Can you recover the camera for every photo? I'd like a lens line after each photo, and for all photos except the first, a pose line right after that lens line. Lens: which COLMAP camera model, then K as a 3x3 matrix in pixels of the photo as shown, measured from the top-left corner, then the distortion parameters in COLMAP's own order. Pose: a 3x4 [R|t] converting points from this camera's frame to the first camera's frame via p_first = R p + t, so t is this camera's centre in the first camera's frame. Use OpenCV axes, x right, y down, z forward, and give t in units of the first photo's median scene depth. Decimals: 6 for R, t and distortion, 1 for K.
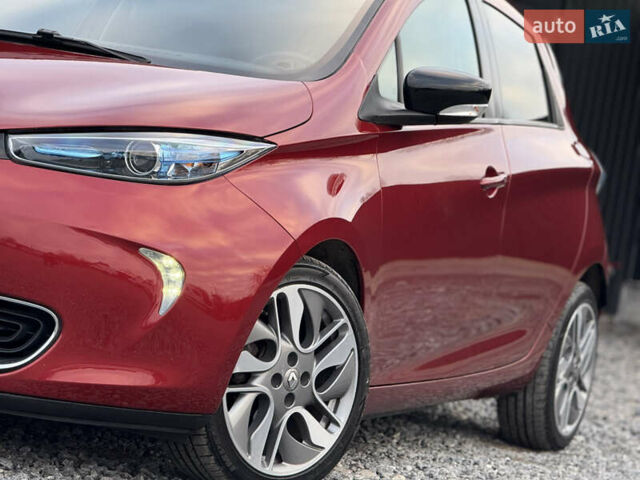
lens RADIAL K [[2247.6, 0, 320.0], [0, 2247.6, 240.0], [0, 0, 1]] dist [0.237559, 1.376651]
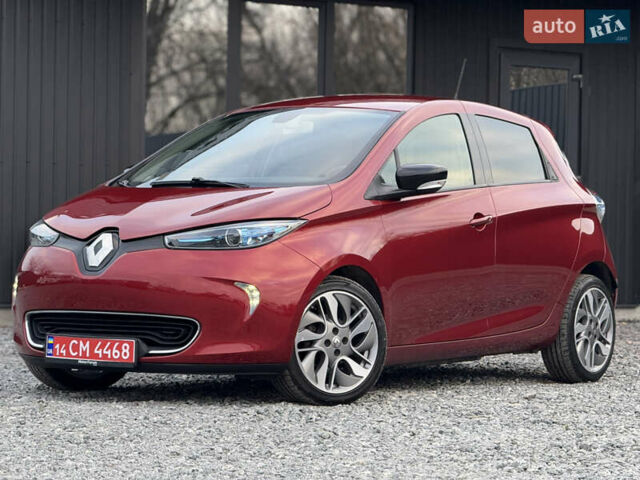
lens RADIAL K [[2247.6, 0, 320.0], [0, 2247.6, 240.0], [0, 0, 1]] dist [0.237559, 1.376651]
pose [[0.969570, -0.147004, -0.195763, 0.354345], [0.139119, 0.988829, -0.053514, 0.076242], [0.201443, 0.024652, 0.979190, -0.846214]]
